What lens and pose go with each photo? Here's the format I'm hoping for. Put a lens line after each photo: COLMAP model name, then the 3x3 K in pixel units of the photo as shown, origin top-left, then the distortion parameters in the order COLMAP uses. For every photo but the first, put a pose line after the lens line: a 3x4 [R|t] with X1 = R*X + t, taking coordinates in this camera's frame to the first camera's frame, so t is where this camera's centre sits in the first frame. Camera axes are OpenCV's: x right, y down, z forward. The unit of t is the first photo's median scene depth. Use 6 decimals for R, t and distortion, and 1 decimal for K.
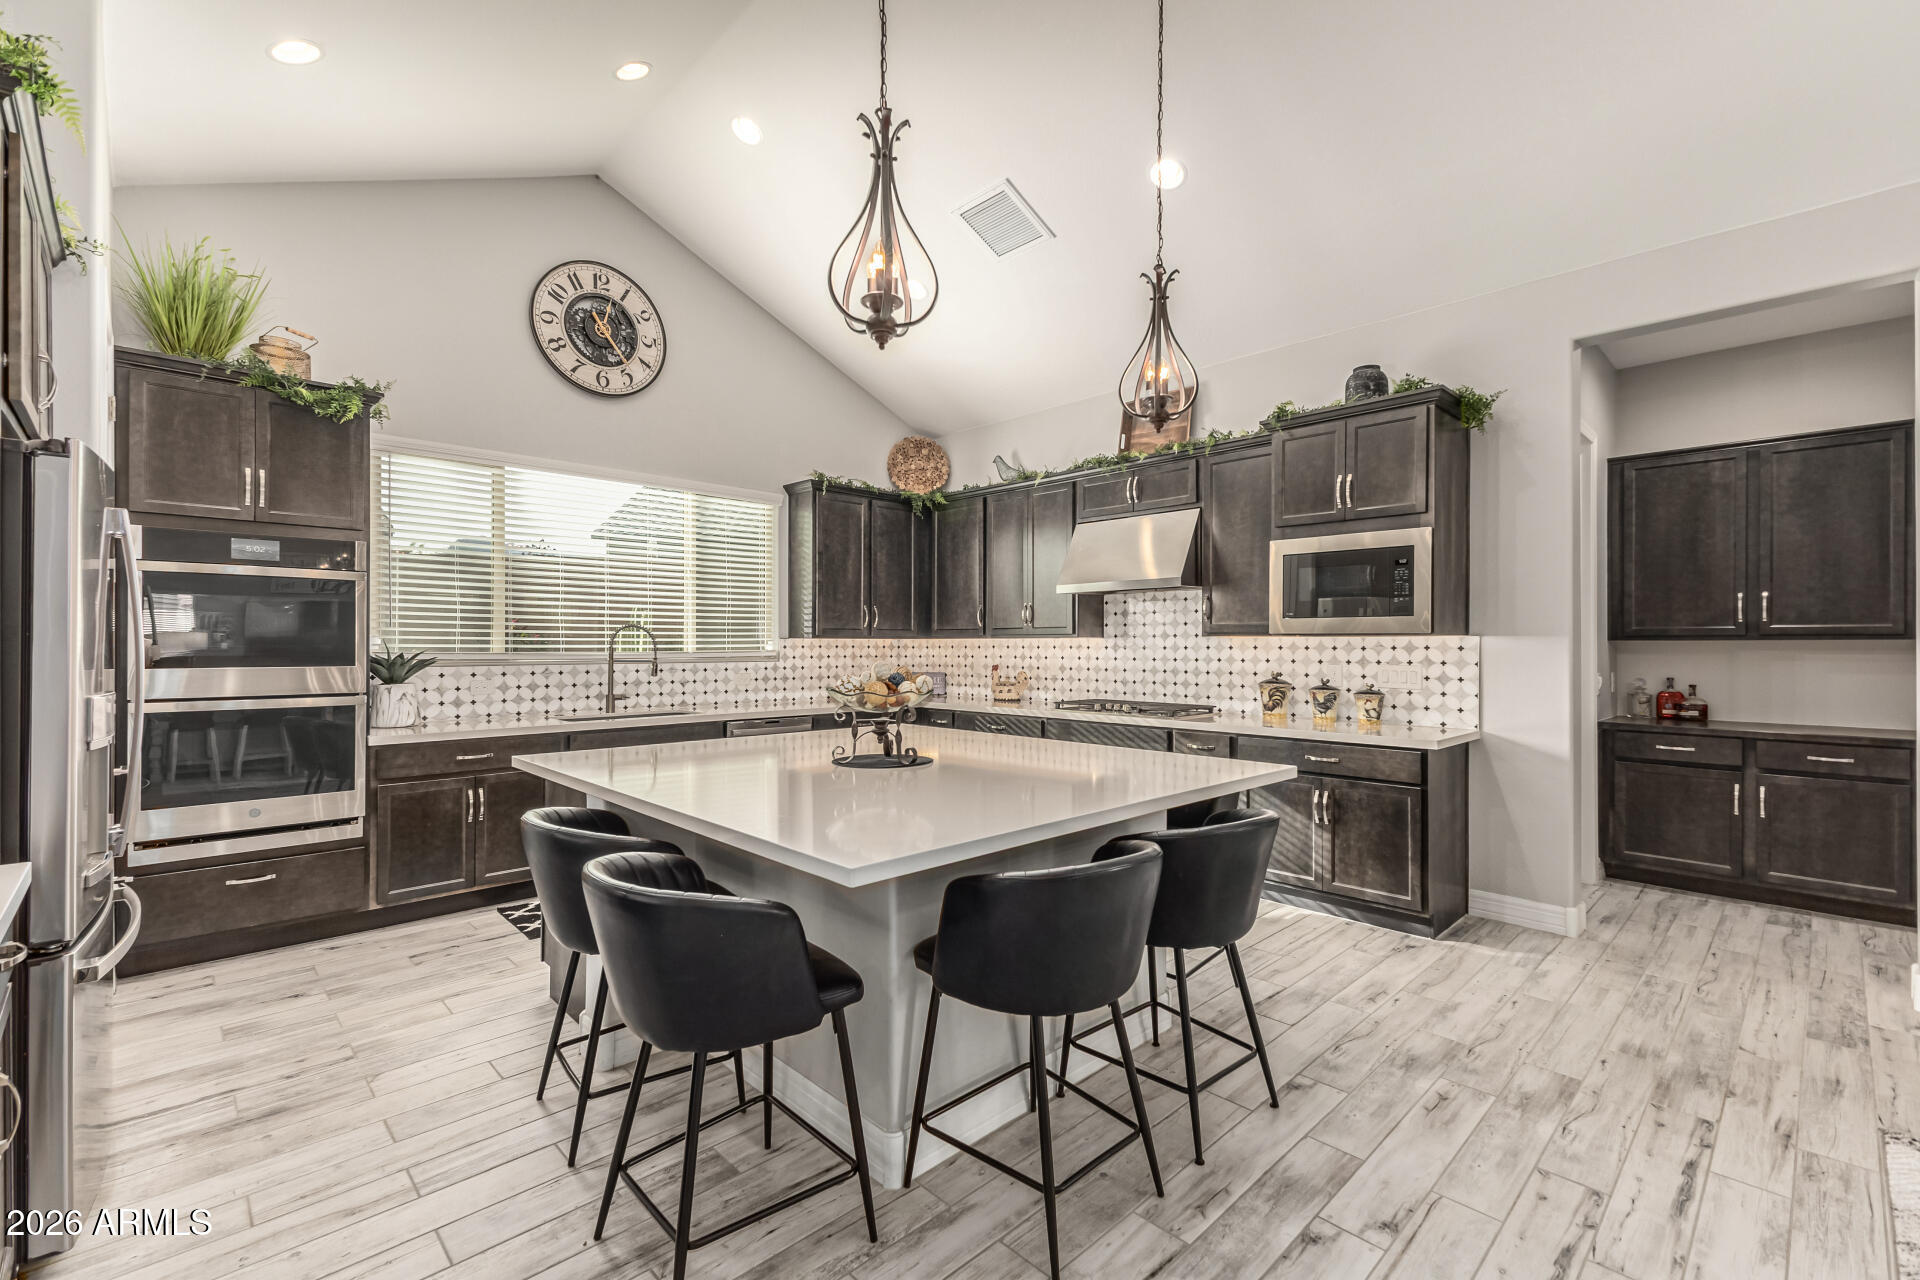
lens RADIAL K [[829.3, 0, 964.2], [0, 829.3, 643.7], [0, 0, 1]] dist [0.013728, -0.001386]
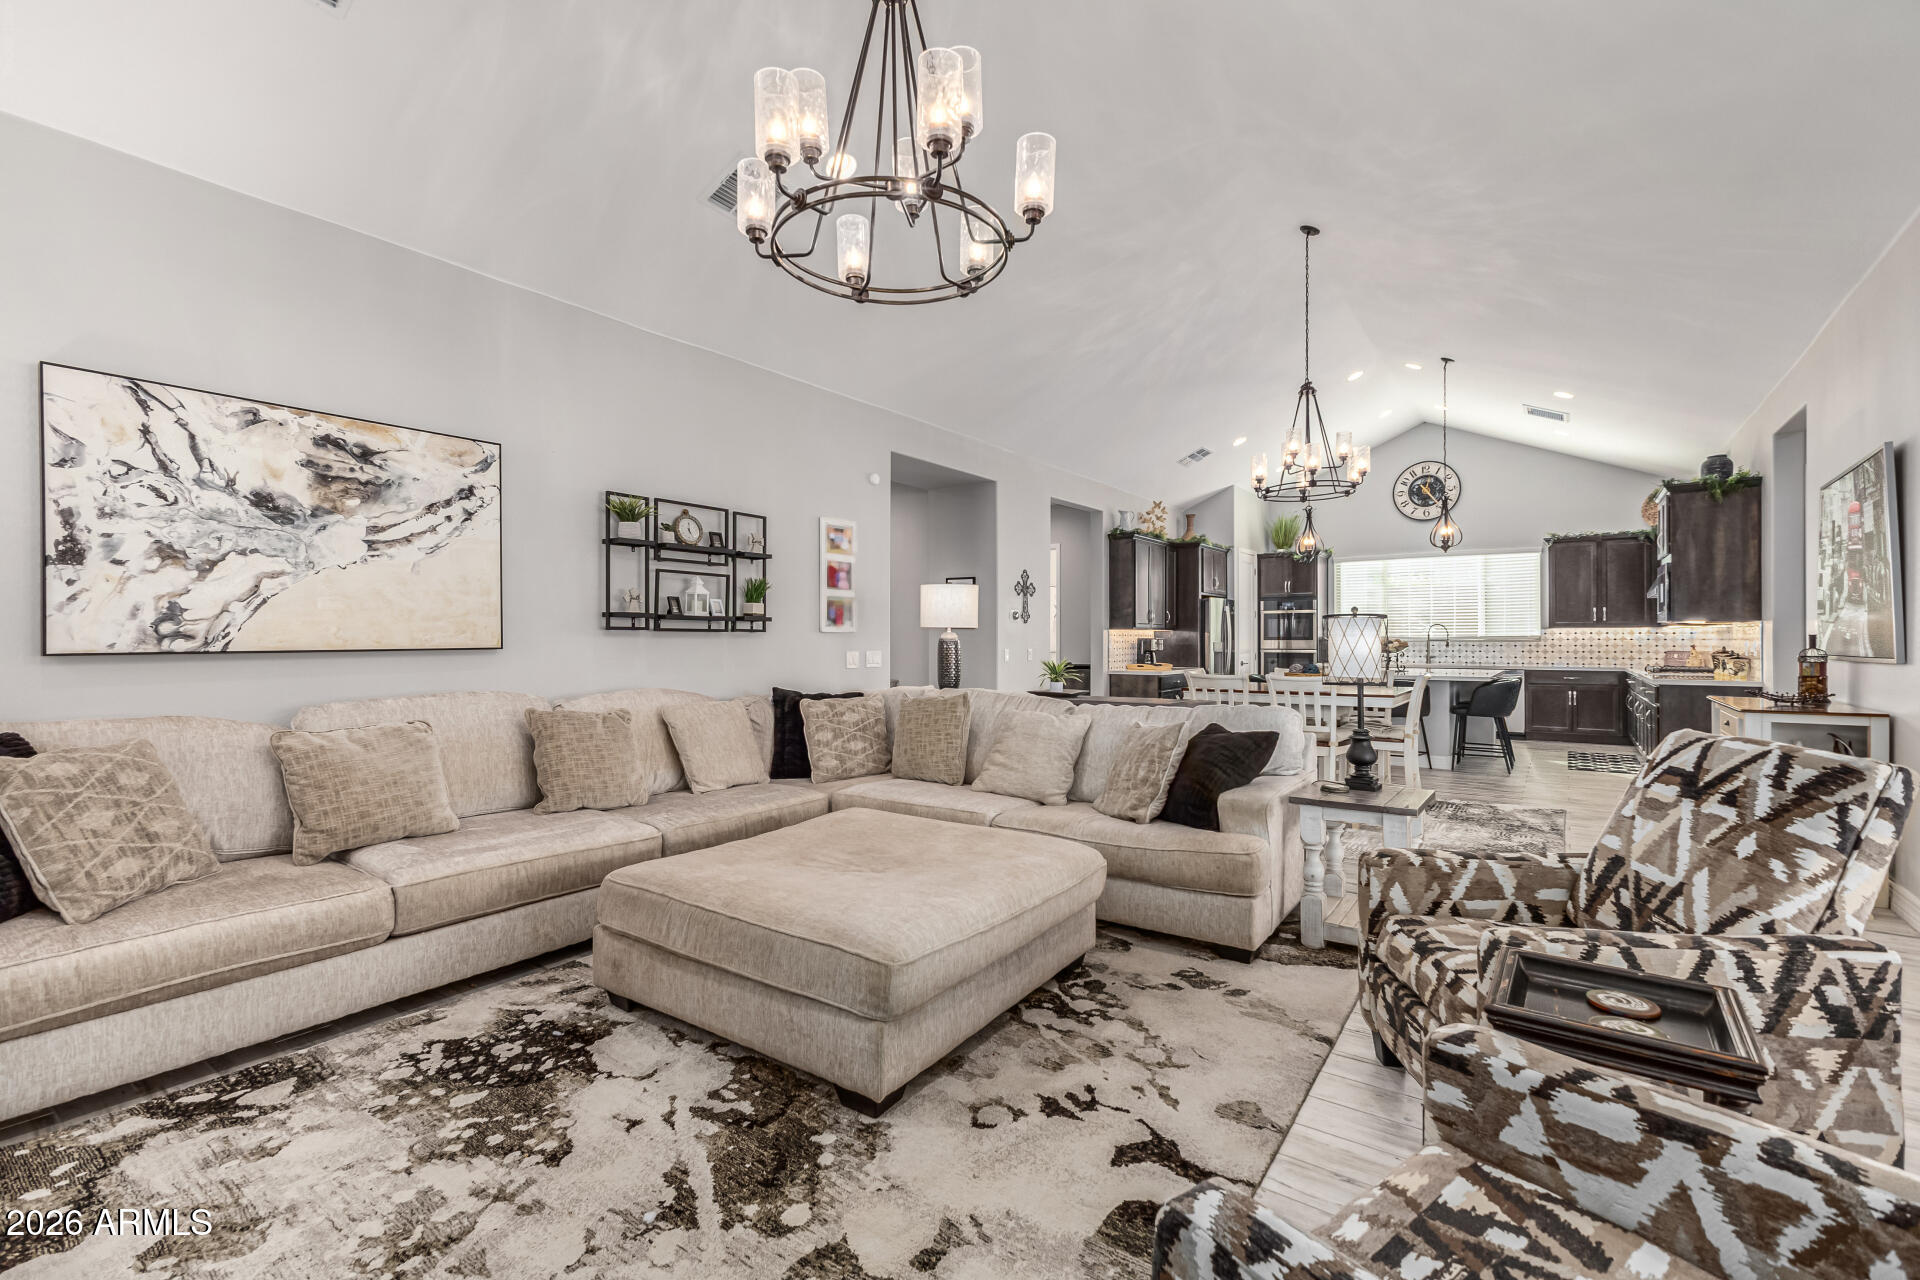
lens RADIAL K [[829.3, 0, 965.7], [0, 829.3, 635.5], [0, 0, 1]] dist [0.013728, -0.001386]
pose [[0.182472, -0.007833, -0.983180, 1.550863], [0.003843, 0.999966, -0.007254, 0.019483], [0.983204, -0.002454, 0.182496, -0.622353]]
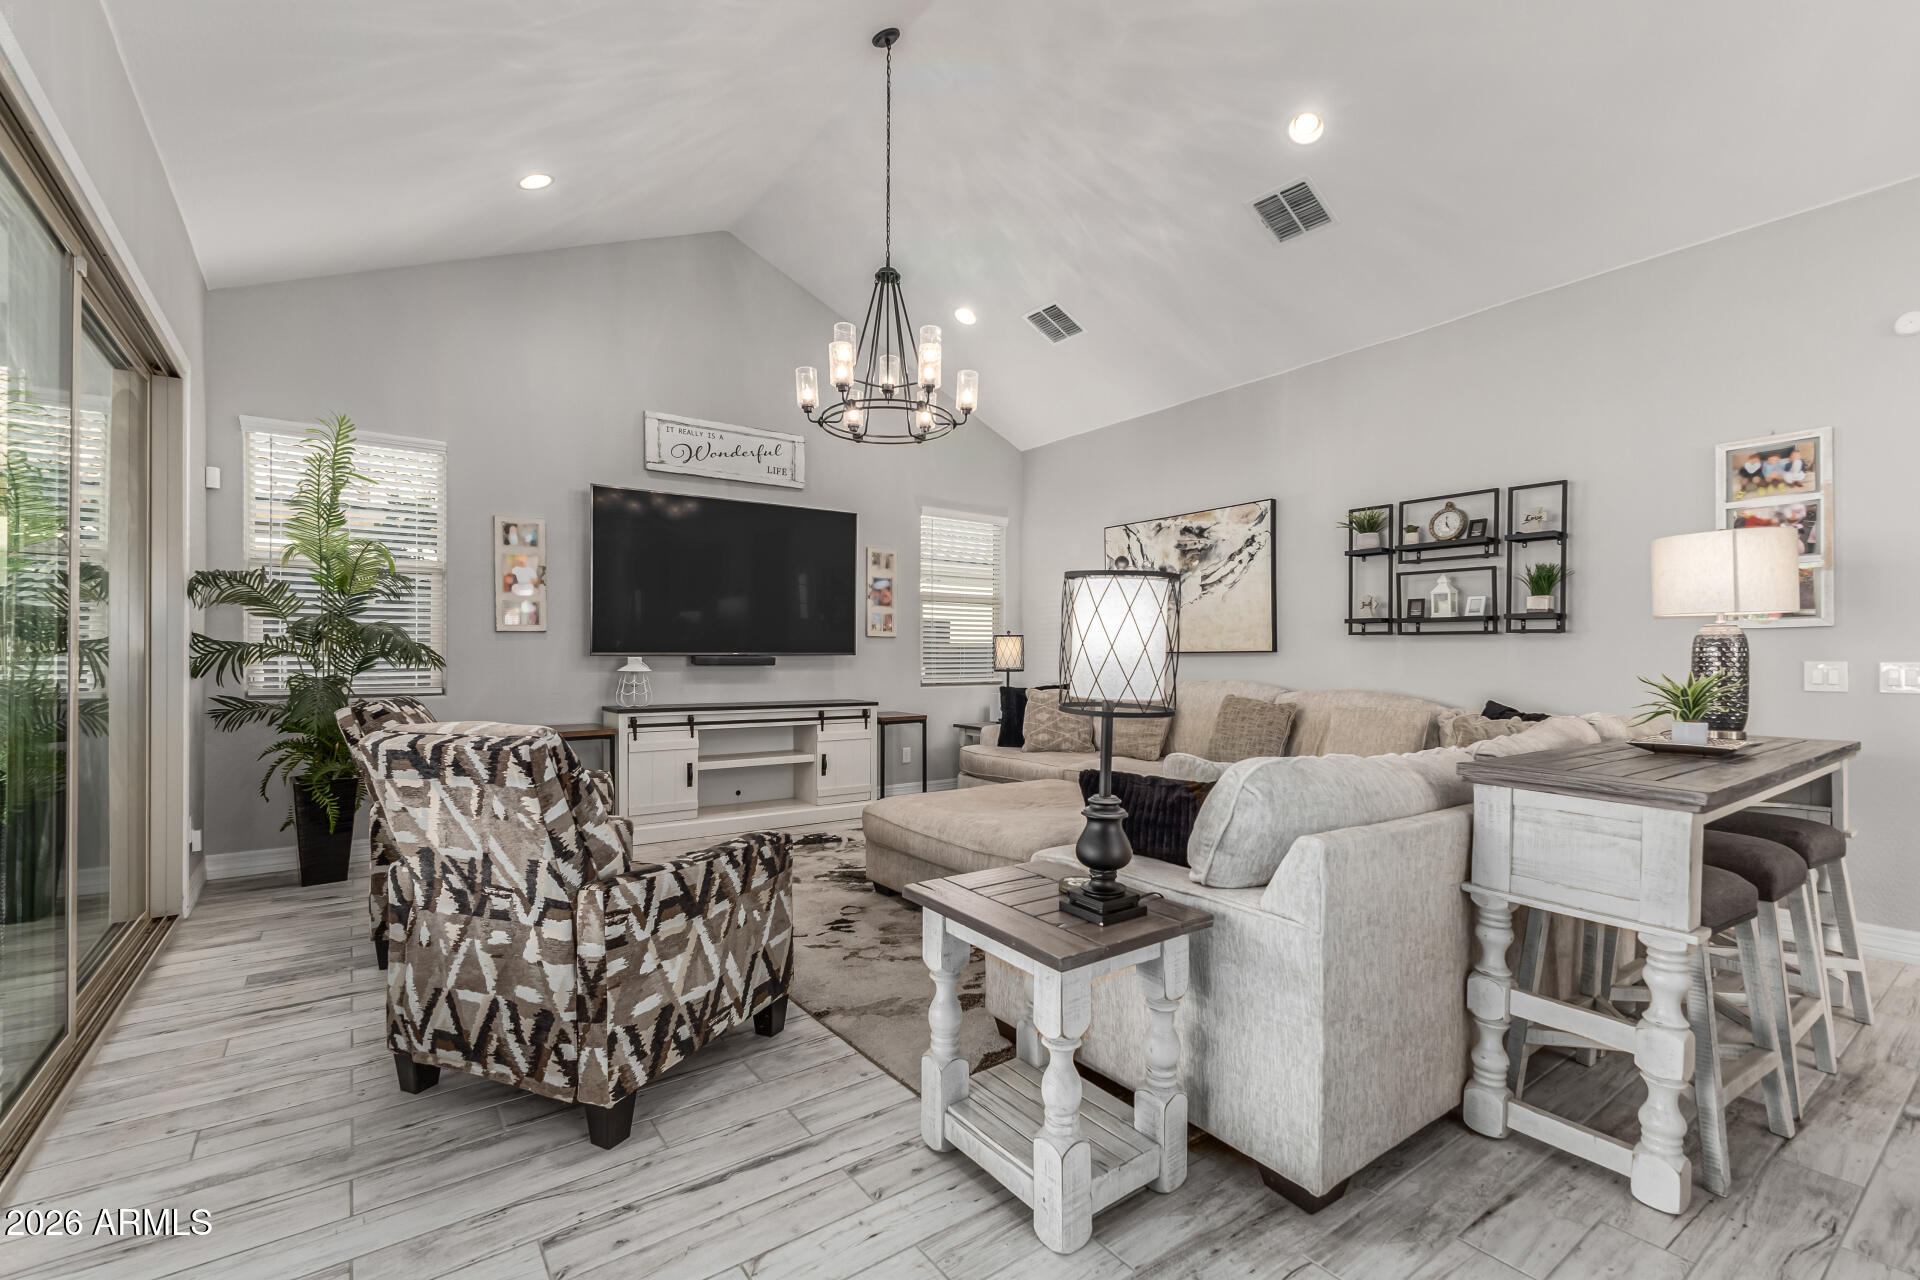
lens RADIAL K [[829.3, 0, 956.0], [0, 829.3, 654.0], [0, 0, 1]] dist [0.013728, -0.001386]
pose [[-0.990926, -0.004243, 0.134341, 0.924968], [-0.004709, 0.999984, -0.003152, 0.033324], [-0.134326, -0.003756, -0.990930, 0.218126]]
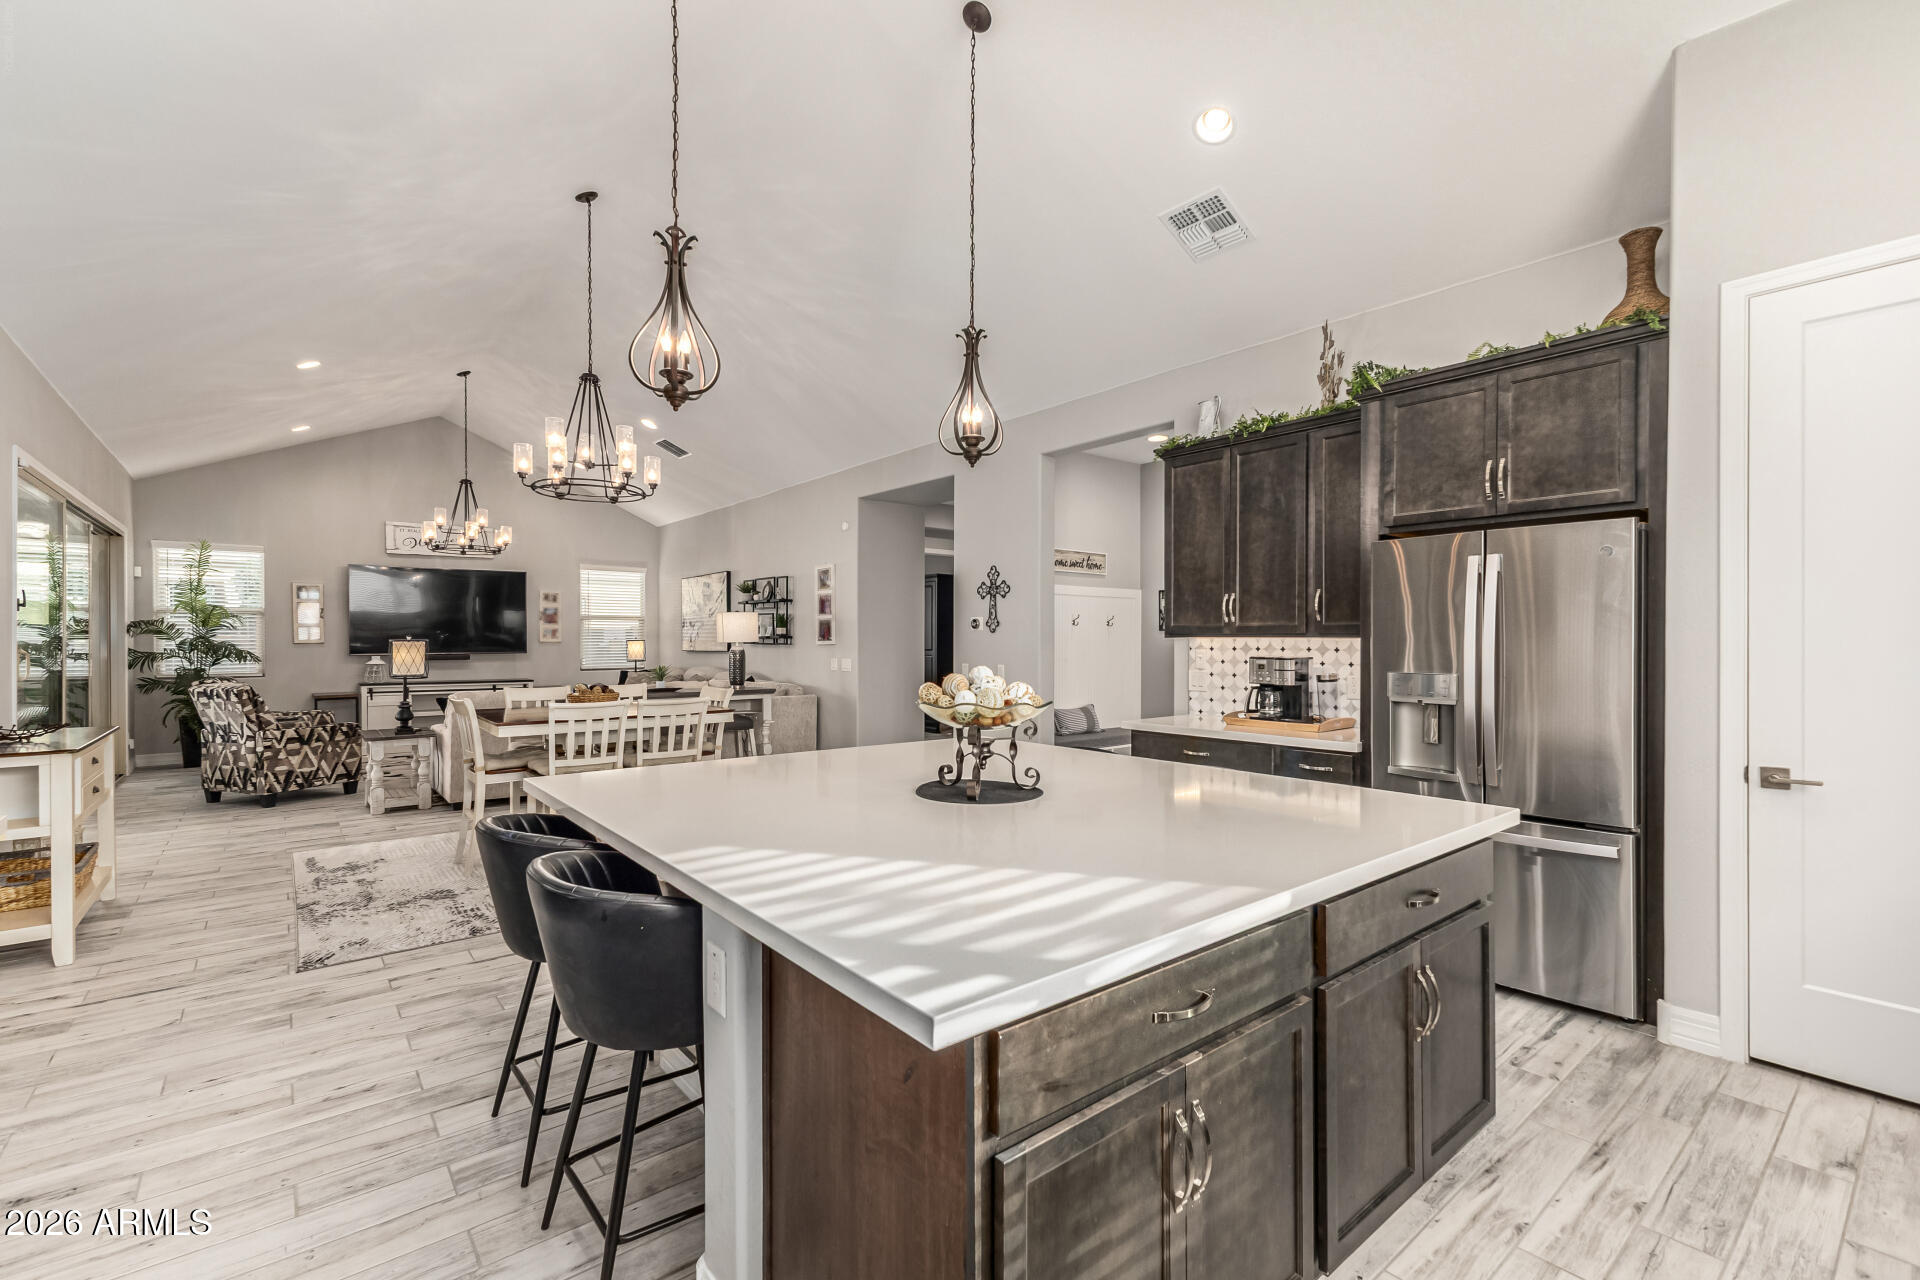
lens RADIAL K [[829.3, 0, 959.6], [0, 829.3, 643.5], [0, 0, 1]] dist [0.013728, -0.001386]
pose [[-0.996682, -0.001360, 0.081385, -0.088253], [-0.001101, 0.999994, 0.003226, -0.002679], [-0.081389, 0.003125, -0.996678, 1.104032]]
